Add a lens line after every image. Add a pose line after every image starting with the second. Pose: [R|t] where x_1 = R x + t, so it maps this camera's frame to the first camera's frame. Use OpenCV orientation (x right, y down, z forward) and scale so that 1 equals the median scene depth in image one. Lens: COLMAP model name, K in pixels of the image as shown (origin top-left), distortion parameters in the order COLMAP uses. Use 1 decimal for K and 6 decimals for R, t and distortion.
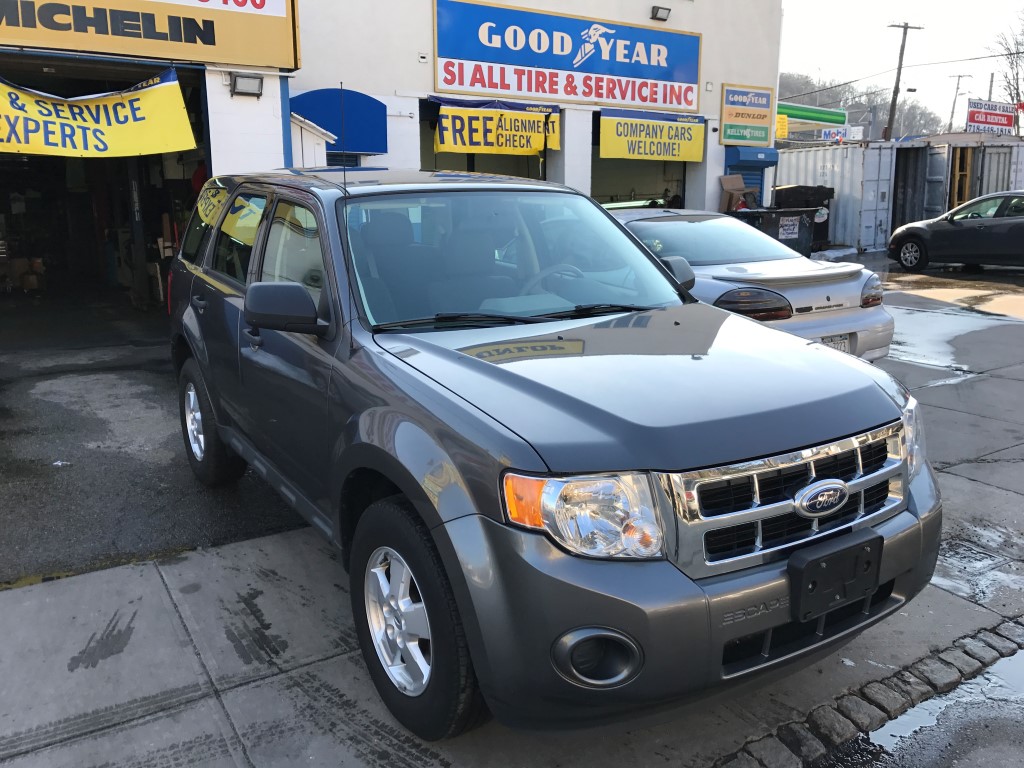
lens RADIAL K [[837.5, 0, 498.0], [0, 837.5, 387.5], [0, 0, 1]] dist [0.018780, -0.035005]
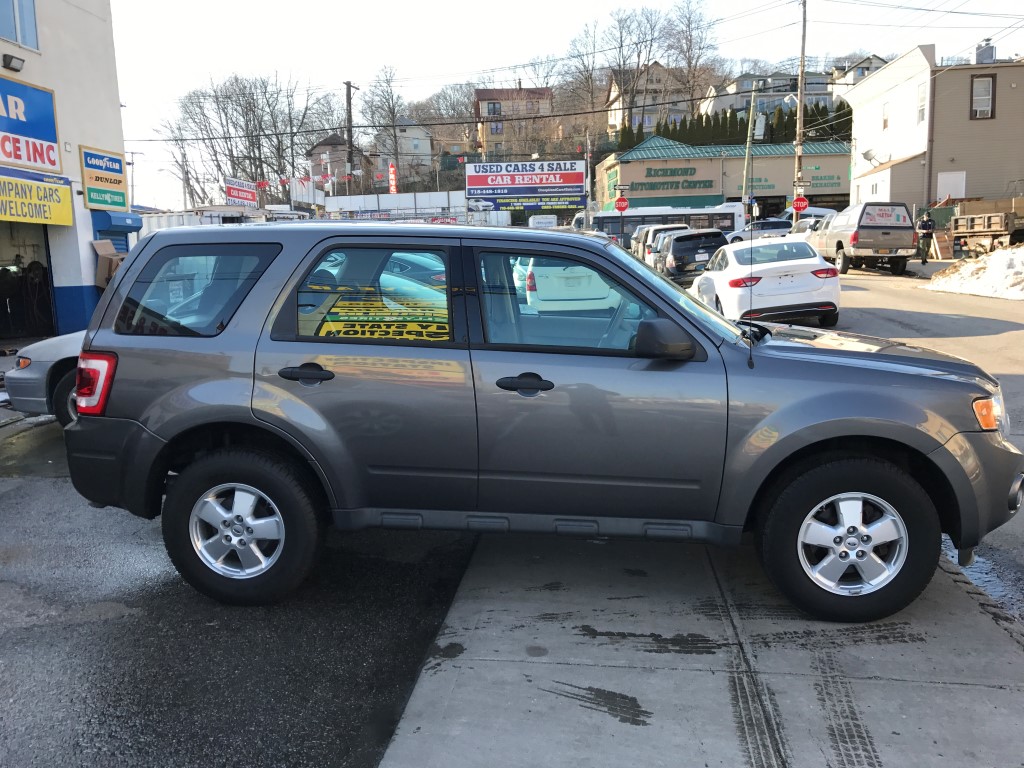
lens RADIAL K [[837.5, 0, 503.5], [0, 837.5, 384.5], [0, 0, 1]] dist [0.018780, -0.035005]
pose [[0.612892, -0.127796, 0.779764, -0.414480], [0.191601, 0.981419, 0.010248, -0.027766], [-0.766585, 0.143123, 0.625990, 0.148949]]
